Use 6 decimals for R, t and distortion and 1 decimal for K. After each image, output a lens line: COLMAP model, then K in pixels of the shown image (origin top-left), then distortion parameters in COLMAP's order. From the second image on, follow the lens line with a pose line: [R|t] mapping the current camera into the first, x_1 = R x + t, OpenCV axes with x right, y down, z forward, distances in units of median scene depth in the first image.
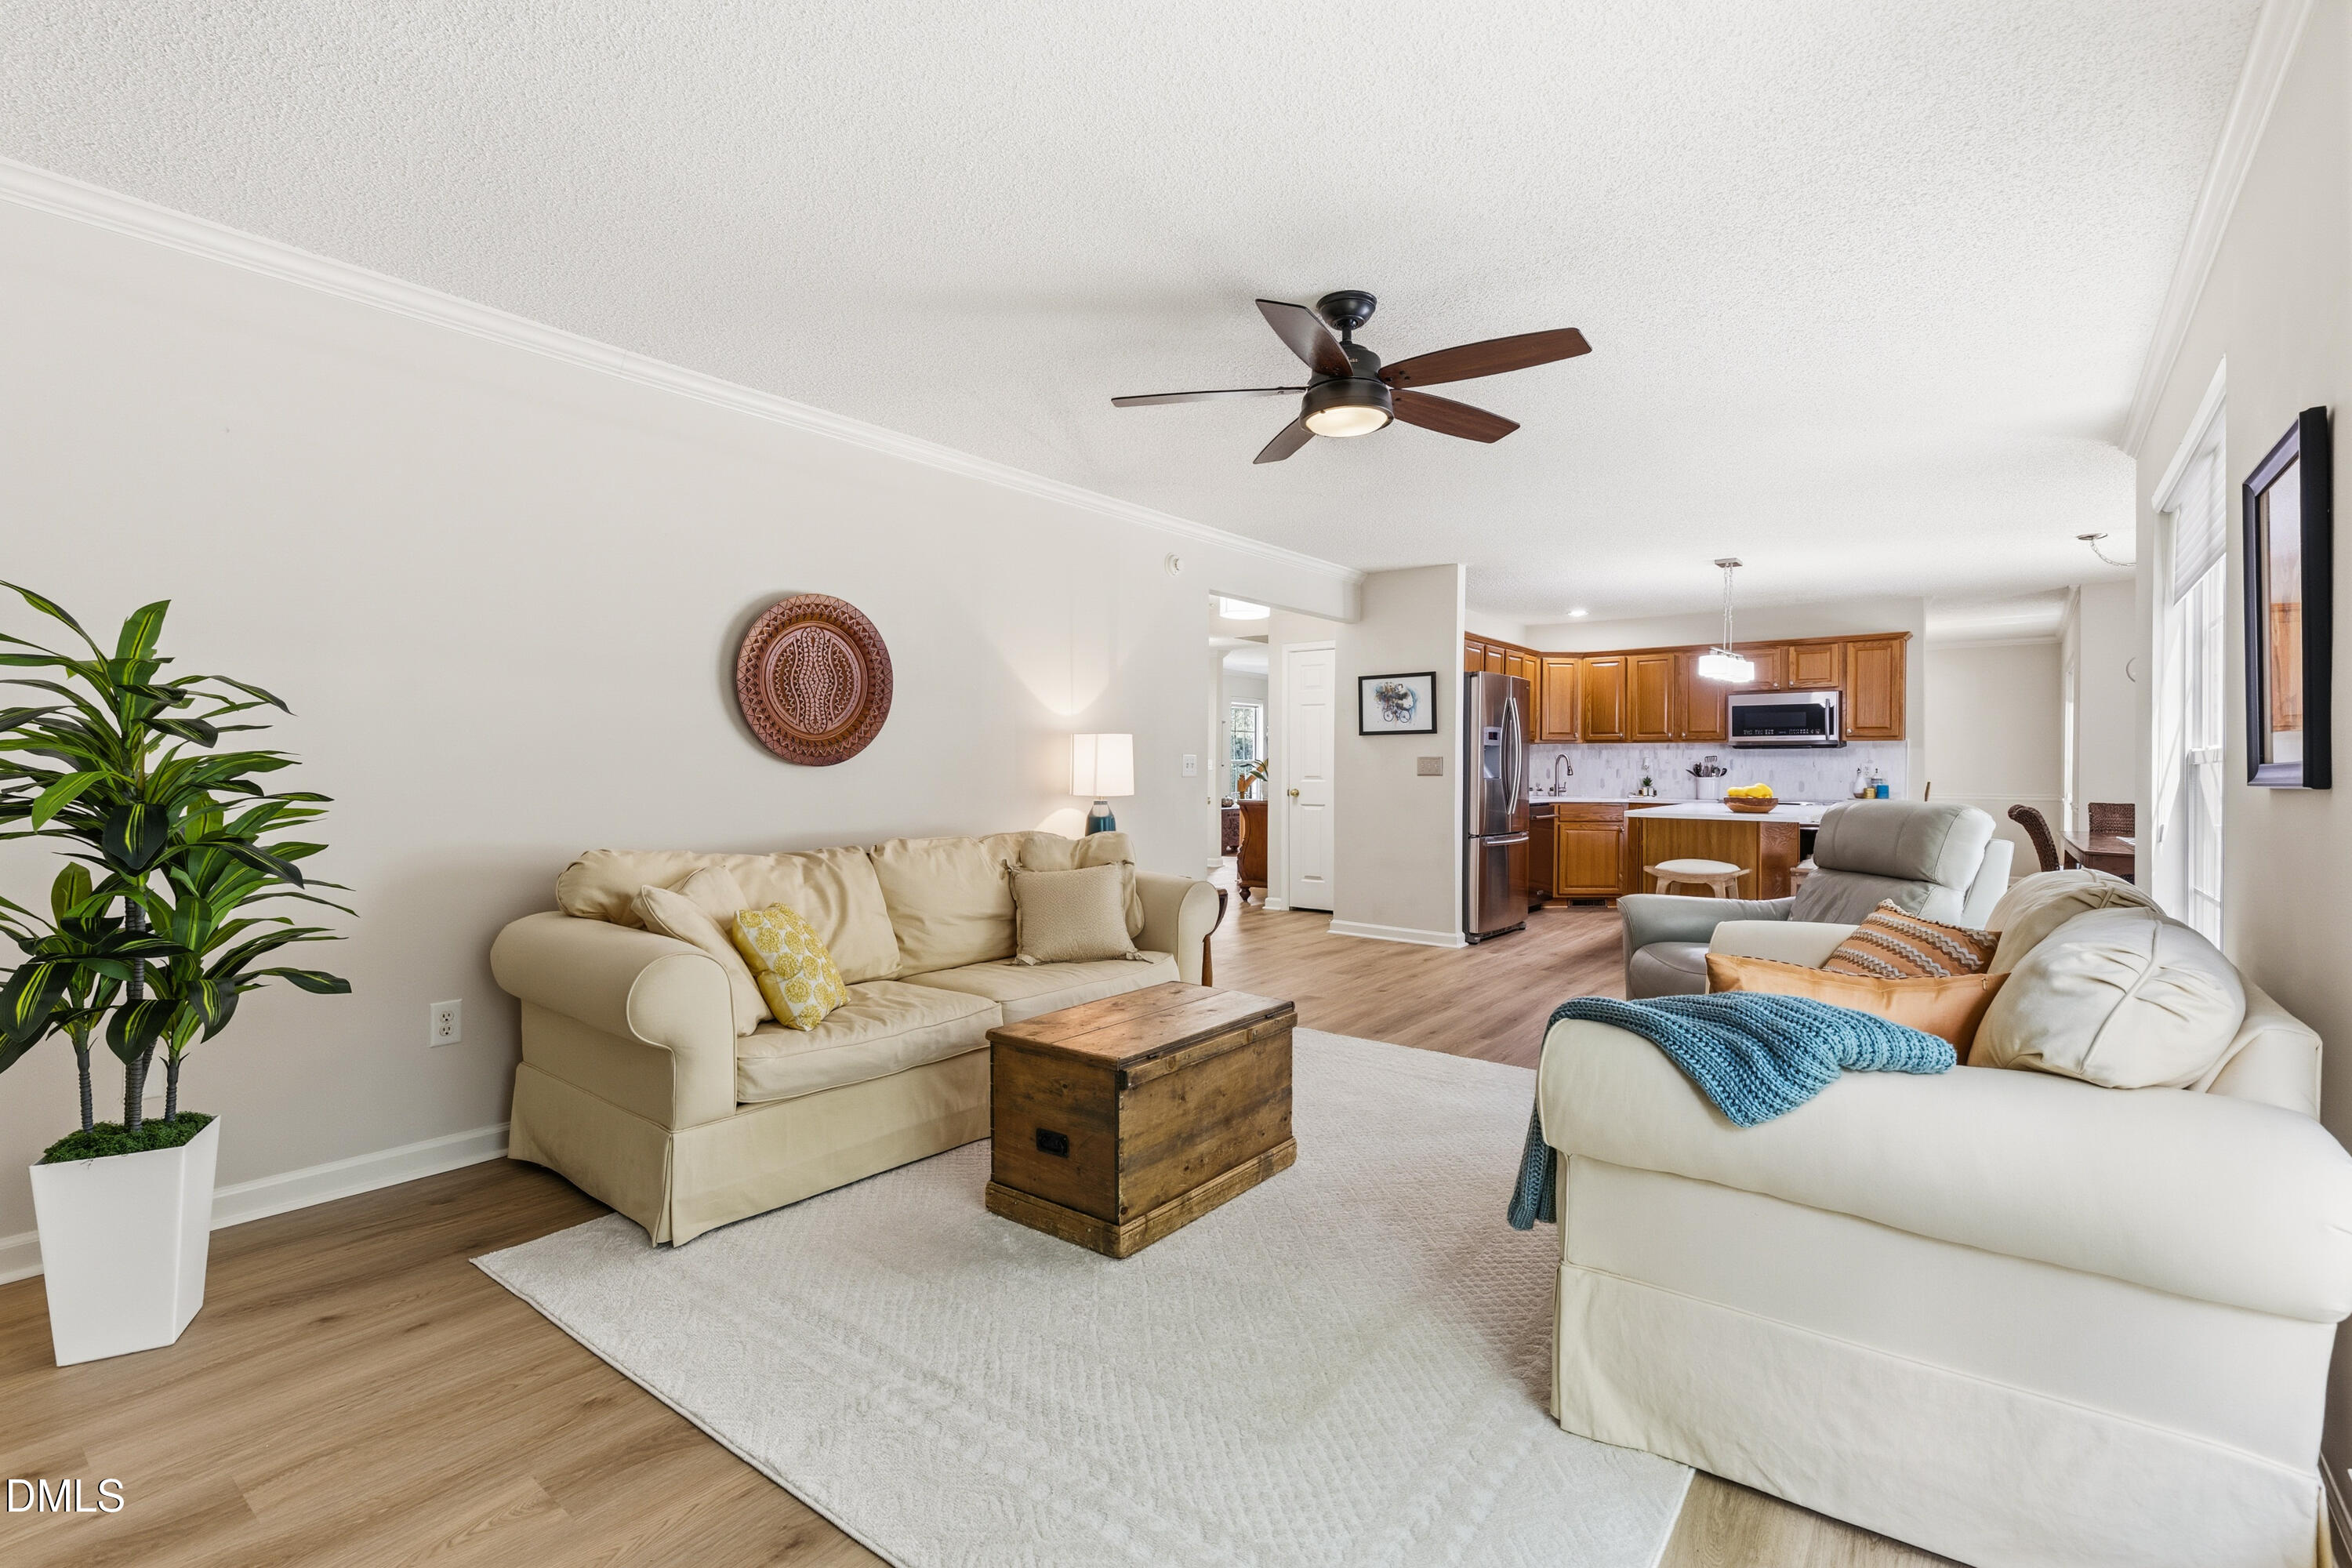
lens RADIAL K [[1070.5, 0, 1171.9], [0, 1070.5, 773.6], [0, 0, 1]] dist [-0.004001, -0.000322]
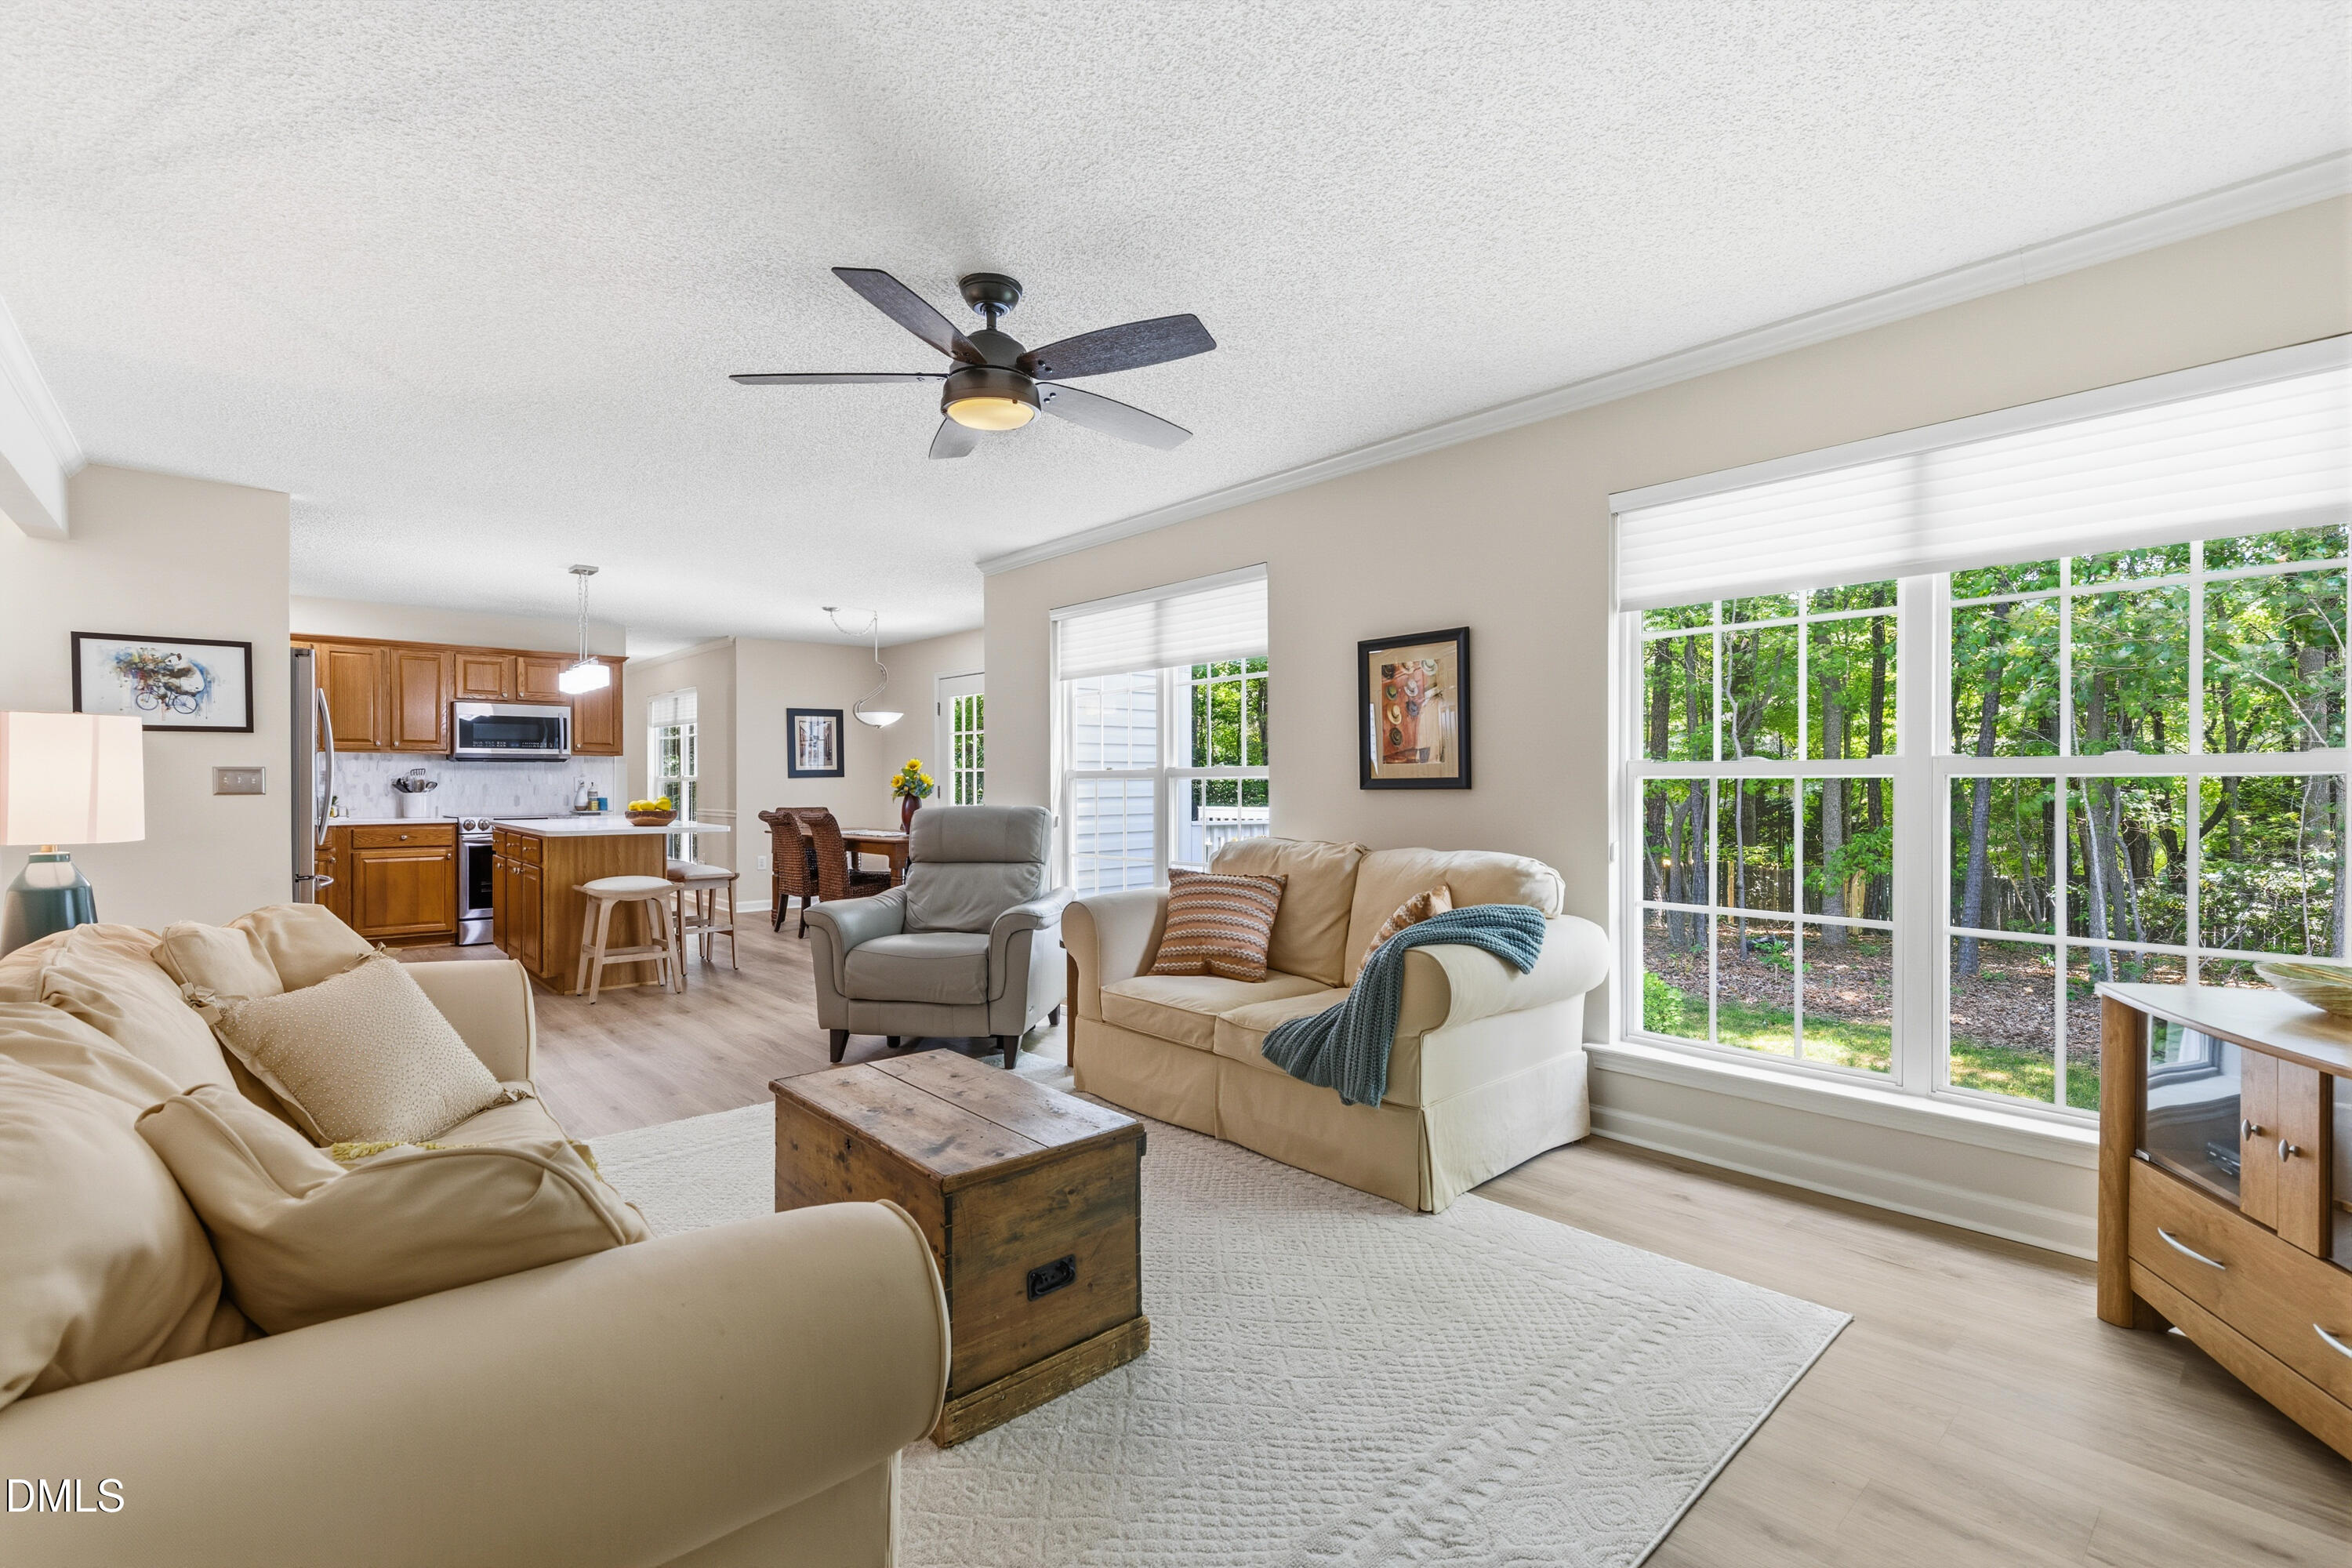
lens RADIAL K [[1070.5, 0, 1161.4], [0, 1070.5, 783.9], [0, 0, 1]] dist [-0.004001, -0.000322]
pose [[0.154436, -0.003828, 0.987995, -0.336867], [0.005408, 0.999981, 0.003029, -0.003656], [-0.987988, 0.004876, 0.154454, 0.316849]]
